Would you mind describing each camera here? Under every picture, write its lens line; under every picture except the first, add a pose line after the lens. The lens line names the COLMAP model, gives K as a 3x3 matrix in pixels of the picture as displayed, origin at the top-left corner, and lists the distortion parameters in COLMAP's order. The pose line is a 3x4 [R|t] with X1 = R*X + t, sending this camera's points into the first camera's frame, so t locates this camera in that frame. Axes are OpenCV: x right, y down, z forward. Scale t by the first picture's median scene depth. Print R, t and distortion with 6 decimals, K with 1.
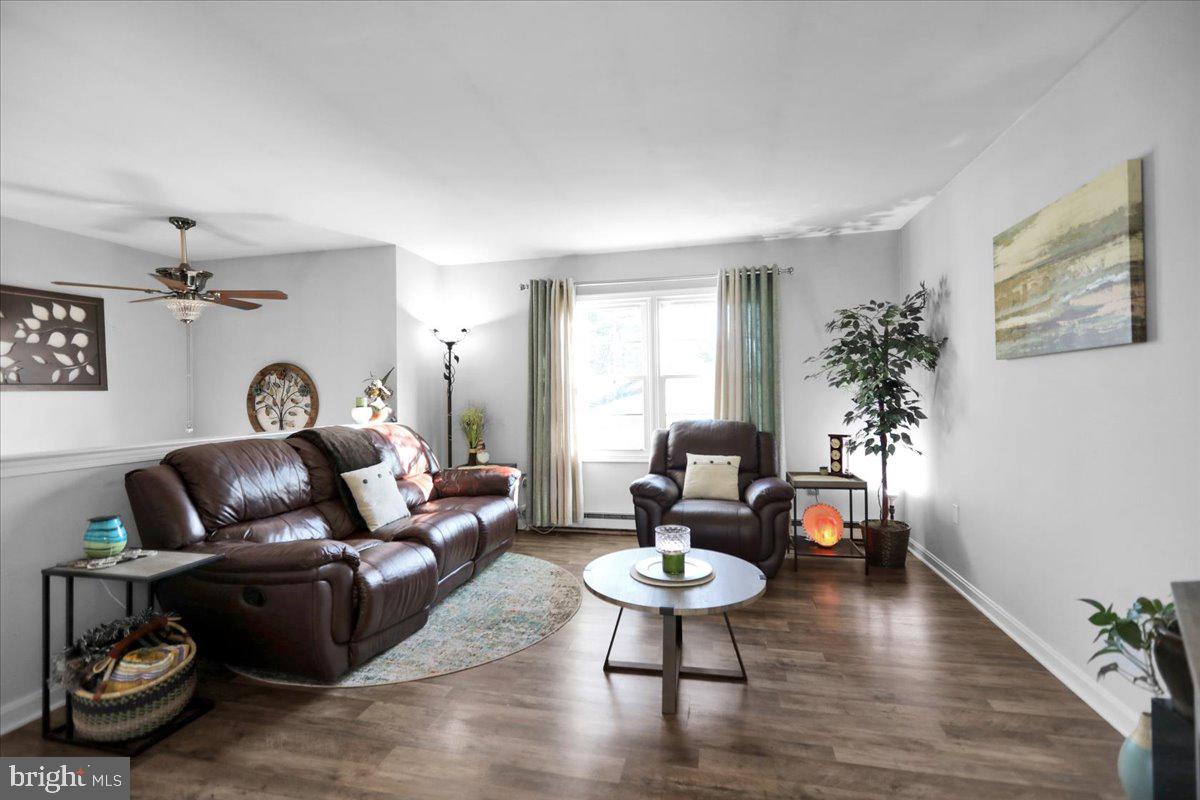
lens RADIAL K [[549.7, 0, 596.0], [0, 549.7, 396.0], [0, 0, 1]] dist [-0.002026, -0.000078]
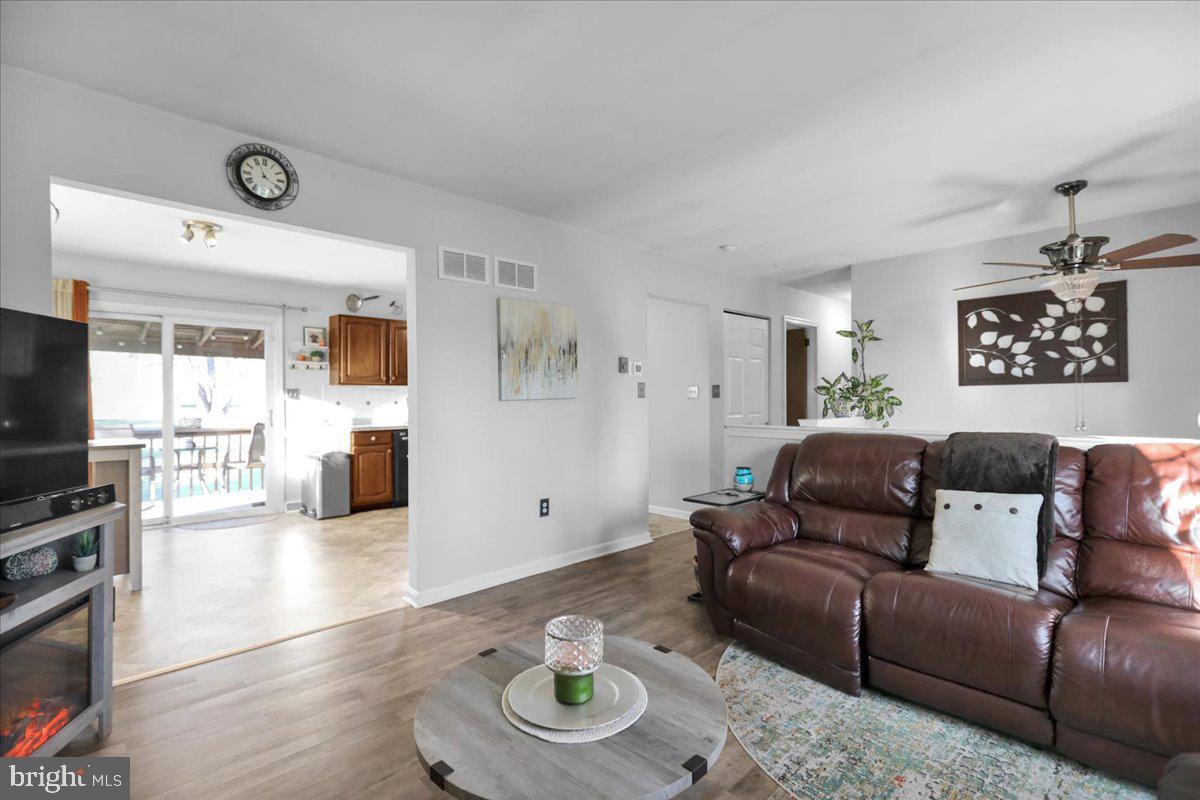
lens RADIAL K [[549.7, 0, 594.0], [0, 549.7, 396.4], [0, 0, 1]] dist [-0.002026, -0.000078]
pose [[-0.547208, 0.013198, -0.836893, 0.383145], [0.010971, 0.999903, 0.008595, -0.003459], [0.836925, -0.004478, -0.547299, 0.838070]]
